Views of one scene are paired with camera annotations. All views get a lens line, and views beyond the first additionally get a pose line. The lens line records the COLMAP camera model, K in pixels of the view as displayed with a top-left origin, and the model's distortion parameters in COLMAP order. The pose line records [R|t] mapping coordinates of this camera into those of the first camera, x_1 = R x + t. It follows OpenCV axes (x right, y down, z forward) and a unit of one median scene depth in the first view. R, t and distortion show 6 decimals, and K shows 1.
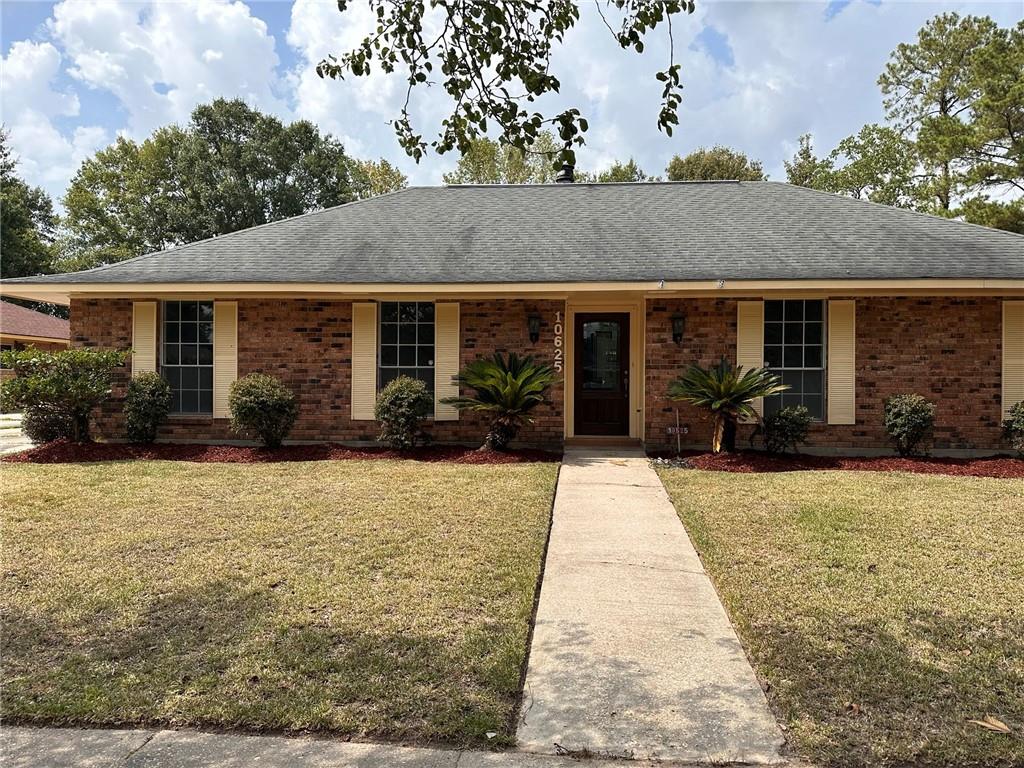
lens RADIAL K [[723.7, 0, 512.0], [0, 723.7, 384.0], [0, 0, 1]] dist [0.172817, -0.237279]
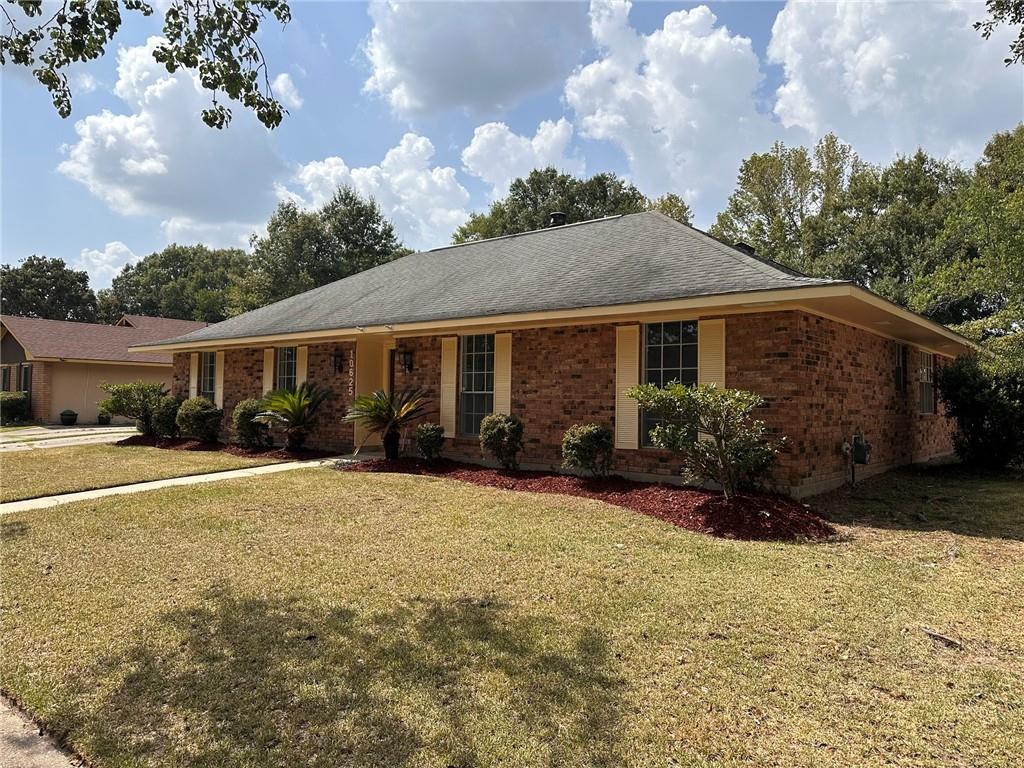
lens RADIAL K [[688.0, 0, 512.0], [0, 688.0, 384.0], [0, 0, 1]] dist [0.153023, -0.000338]
pose [[0.812170, -0.010976, -0.583318, 1.046717], [0.000989, 0.999847, -0.017437, -0.014333], [0.583420, 0.013585, 0.812057, 0.129334]]
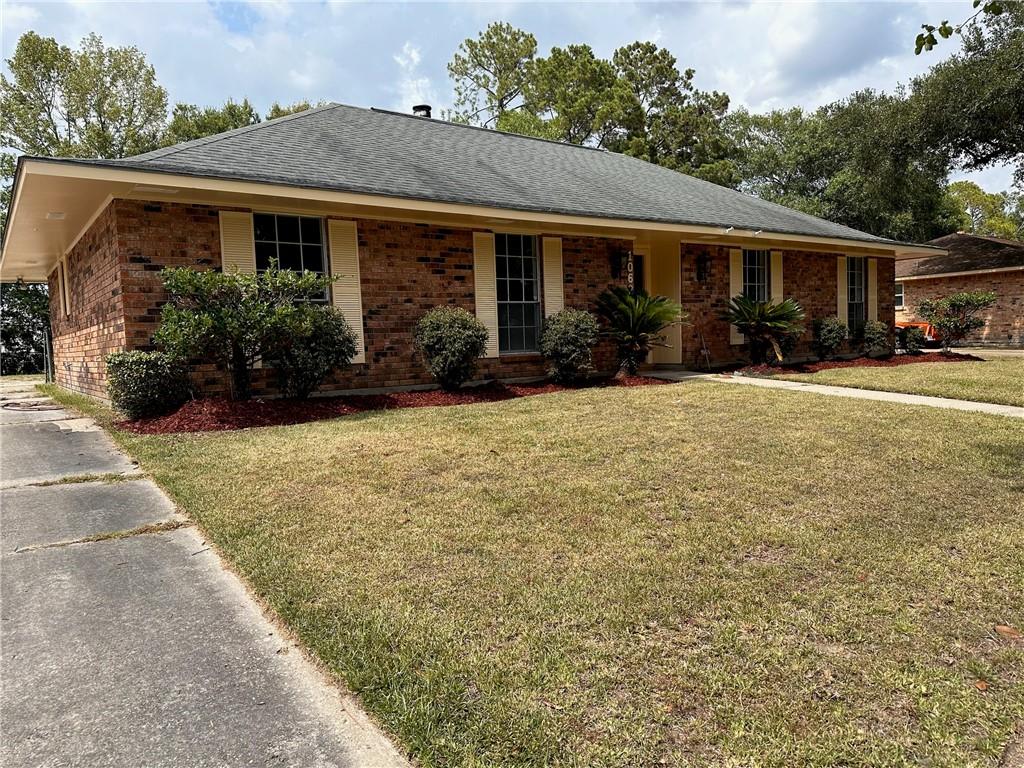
lens RADIAL K [[723.7, 0, 512.0], [0, 723.7, 384.0], [0, 0, 1]] dist [0.172817, -0.237279]
pose [[0.761733, -0.075055, 0.643529, -0.801790], [0.000004, 0.993268, 0.115840, -0.026838], [-0.647891, -0.088236, 0.756605, 0.253705]]
